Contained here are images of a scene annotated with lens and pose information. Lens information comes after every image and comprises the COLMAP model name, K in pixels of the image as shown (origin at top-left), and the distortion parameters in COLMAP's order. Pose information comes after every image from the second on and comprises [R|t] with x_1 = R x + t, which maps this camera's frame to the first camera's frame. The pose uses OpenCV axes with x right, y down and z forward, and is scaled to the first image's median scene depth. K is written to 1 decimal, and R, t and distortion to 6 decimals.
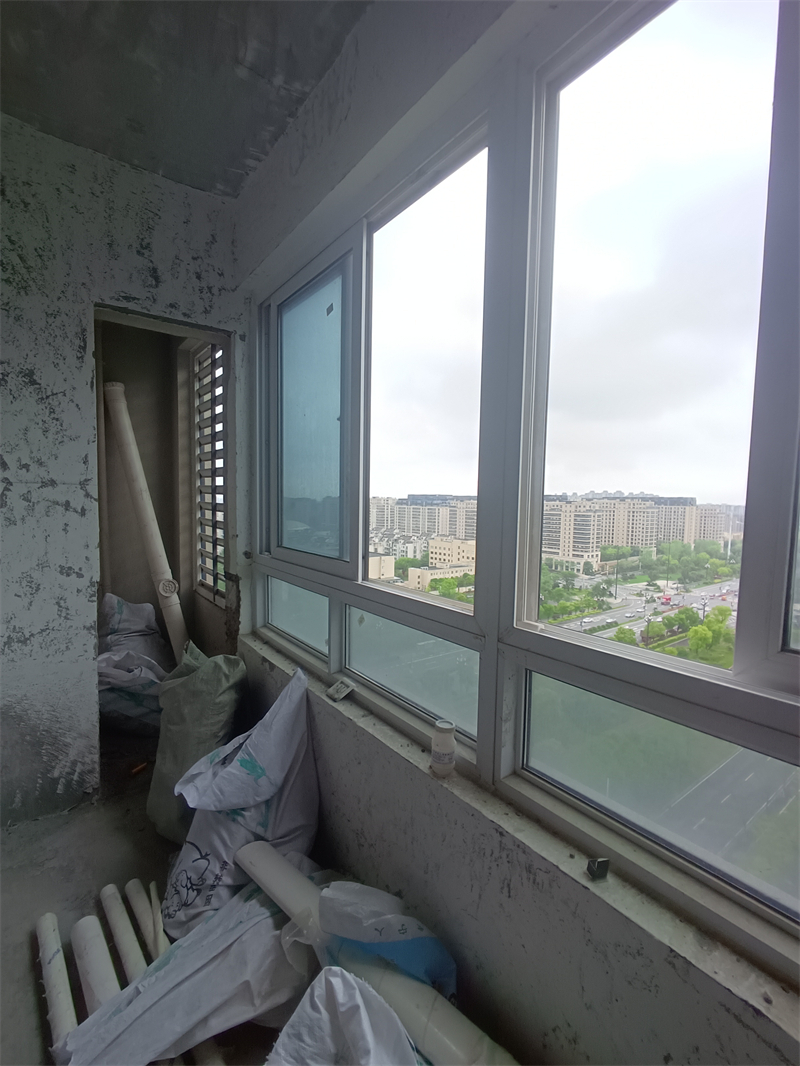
lens RADIAL K [[487.1, 0, 402.7], [0, 487.1, 536.2], [0, 0, 1]] dist [-0.009330, 0.003745]
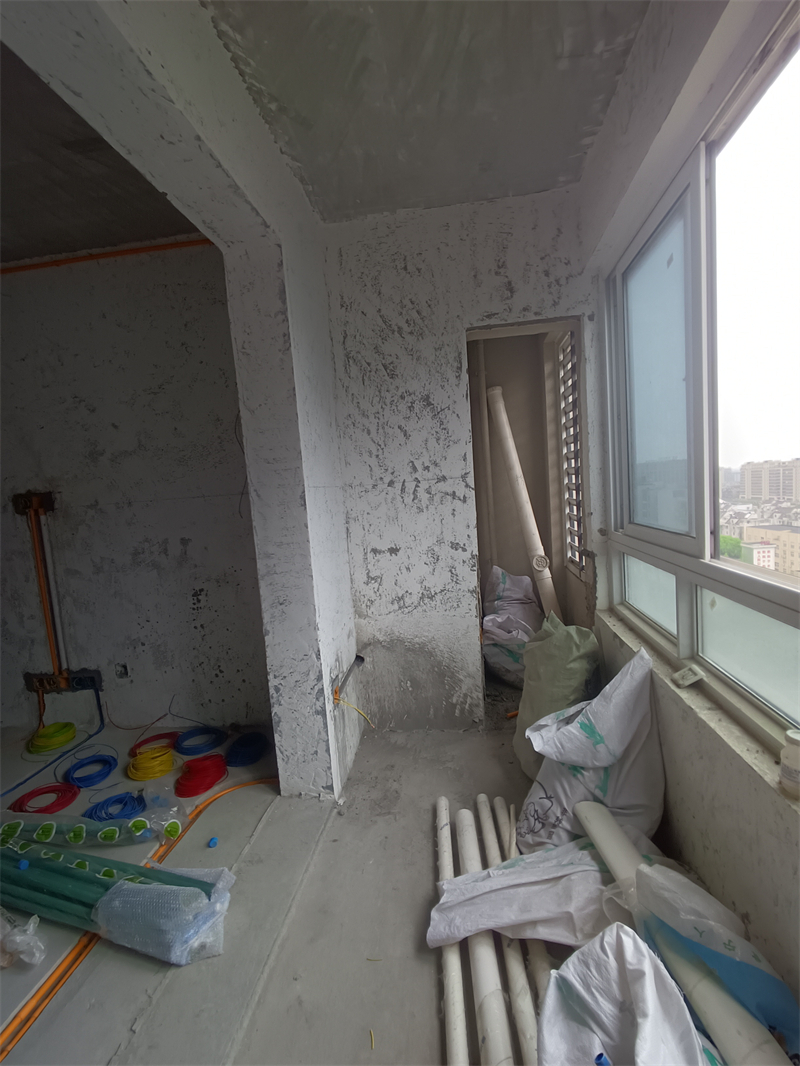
lens RADIAL K [[487.1, 0, 406.9], [0, 487.1, 536.3], [0, 0, 1]] dist [-0.009330, 0.003745]
pose [[0.719148, -0.004925, -0.694840, 0.118519], [0.034480, 0.998996, 0.028606, 0.004936], [0.694001, -0.044530, 0.718595, -0.015523]]
